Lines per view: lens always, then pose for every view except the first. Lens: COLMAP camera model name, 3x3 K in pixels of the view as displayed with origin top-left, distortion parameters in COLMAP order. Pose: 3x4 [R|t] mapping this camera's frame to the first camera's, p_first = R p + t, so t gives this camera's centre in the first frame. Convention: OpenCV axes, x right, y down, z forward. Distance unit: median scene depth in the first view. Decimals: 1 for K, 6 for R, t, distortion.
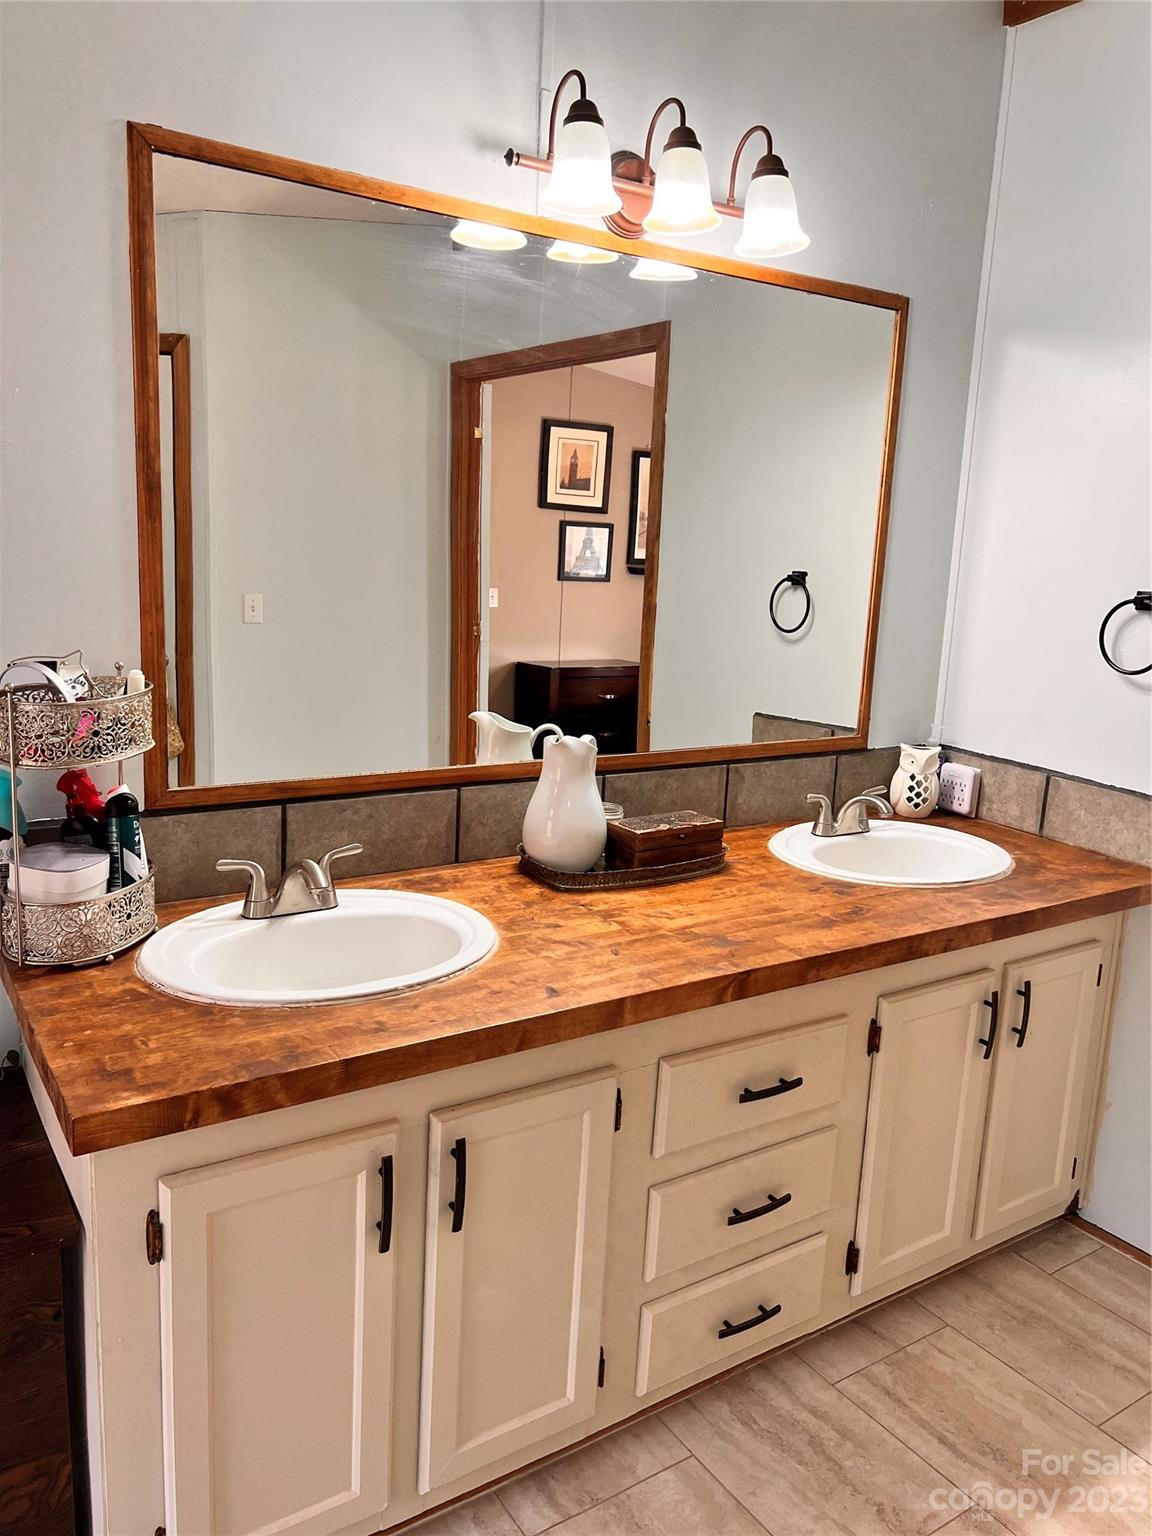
lens RADIAL K [[1151.7, 0, 563.8], [0, 1151.7, 761.0], [0, 0, 1]] dist [0.051967, -0.063970]
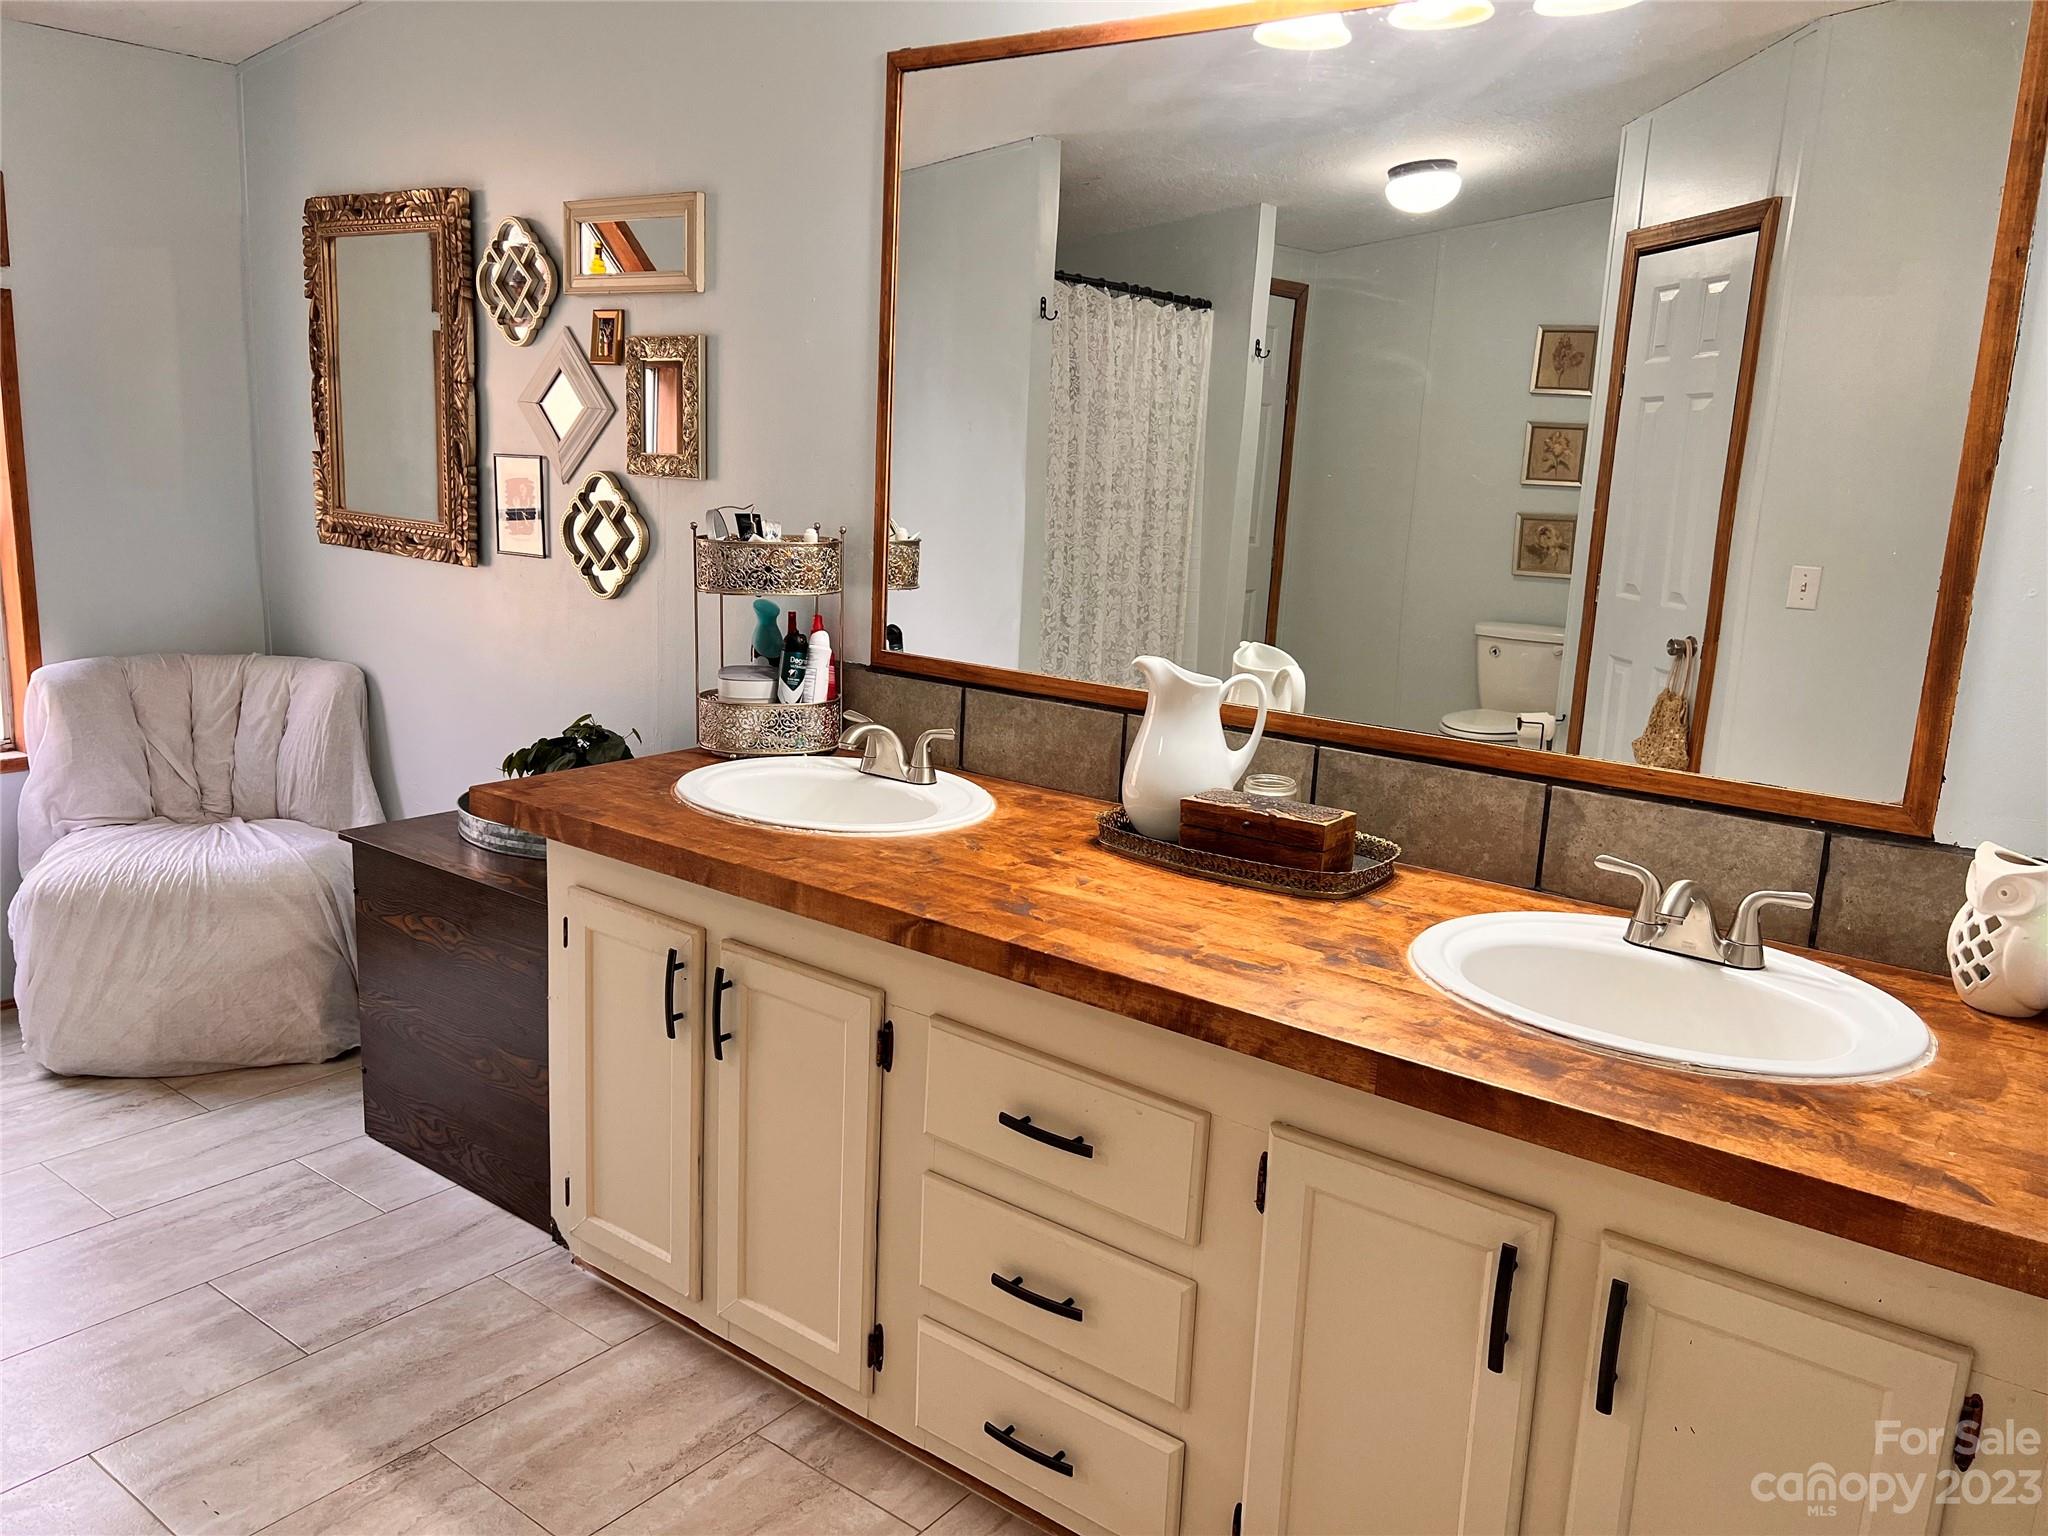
lens RADIAL K [[1535.7, 0, 1010.1], [0, 1535.7, 763.8], [0, 0, 1]] dist [0.051967, -0.063970]
pose [[0.331623, 0.162287, -0.929349, 1.010545], [-0.209007, 0.973252, 0.095373, -0.032552], [0.919969, 0.162613, 0.356672, 0.574351]]
